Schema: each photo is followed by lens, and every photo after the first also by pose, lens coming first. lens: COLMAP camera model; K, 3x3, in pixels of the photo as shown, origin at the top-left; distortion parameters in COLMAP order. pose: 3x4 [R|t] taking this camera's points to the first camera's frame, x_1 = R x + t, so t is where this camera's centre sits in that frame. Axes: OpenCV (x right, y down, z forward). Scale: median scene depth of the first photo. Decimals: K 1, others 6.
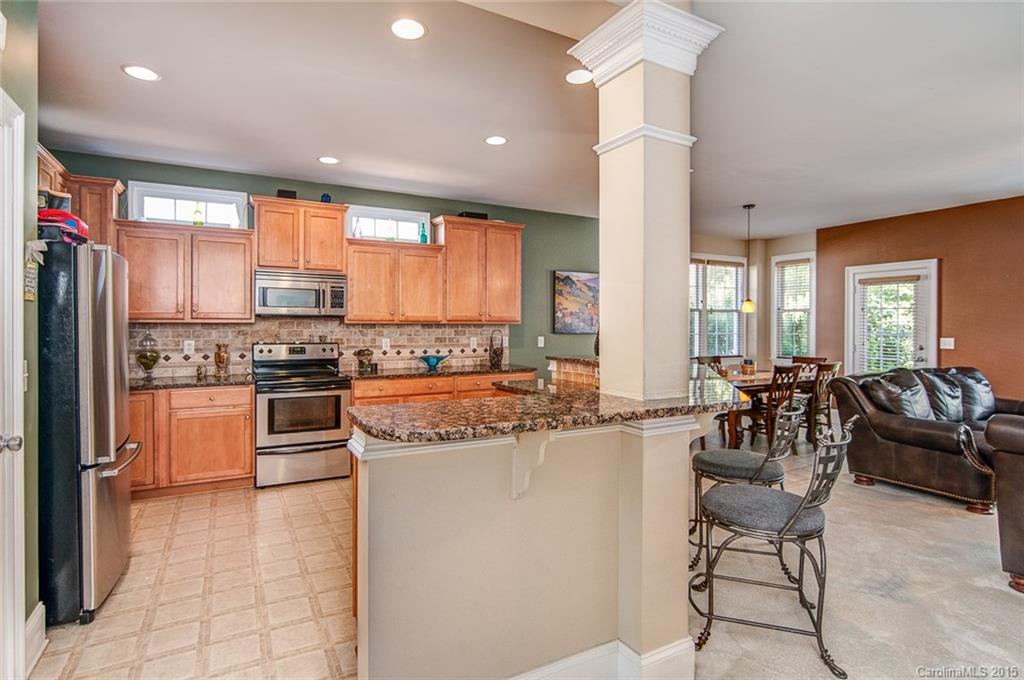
lens RADIAL K [[530.6, 0, 510.9], [0, 530.6, 335.9], [0, 0, 1]] dist [0.001177, 0.000427]
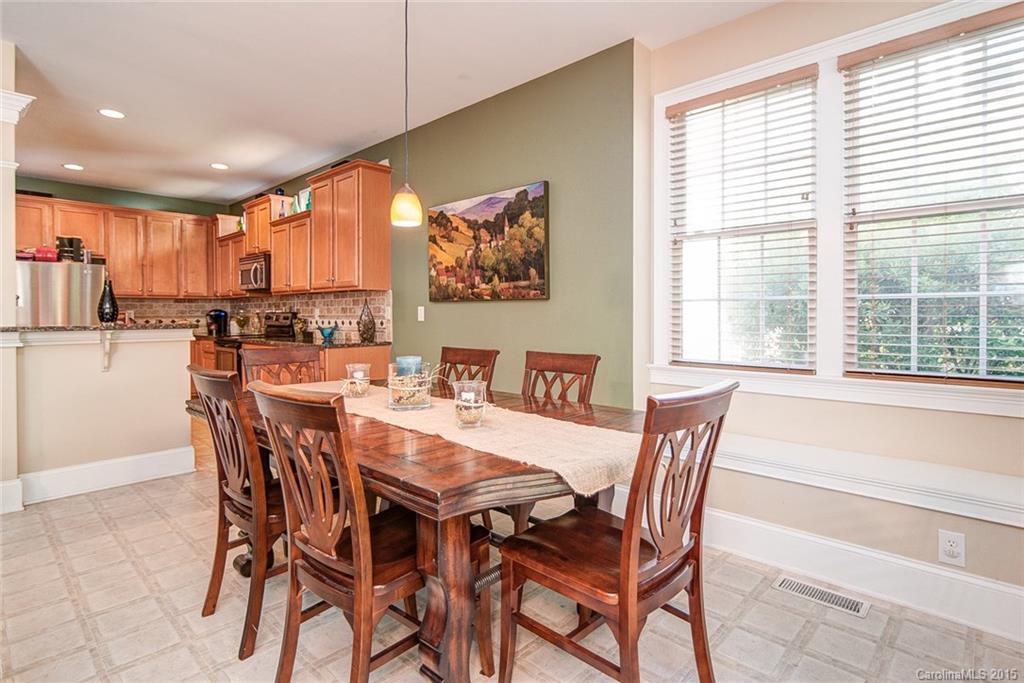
lens RADIAL K [[530.6, 0, 513.3], [0, 530.6, 335.8], [0, 0, 1]] dist [0.001177, 0.000427]
pose [[0.303217, 0.031210, -0.952410, 0.749991], [-0.010275, 0.999512, 0.029482, 0.018045], [0.952866, 0.000846, 0.303390, 0.881870]]
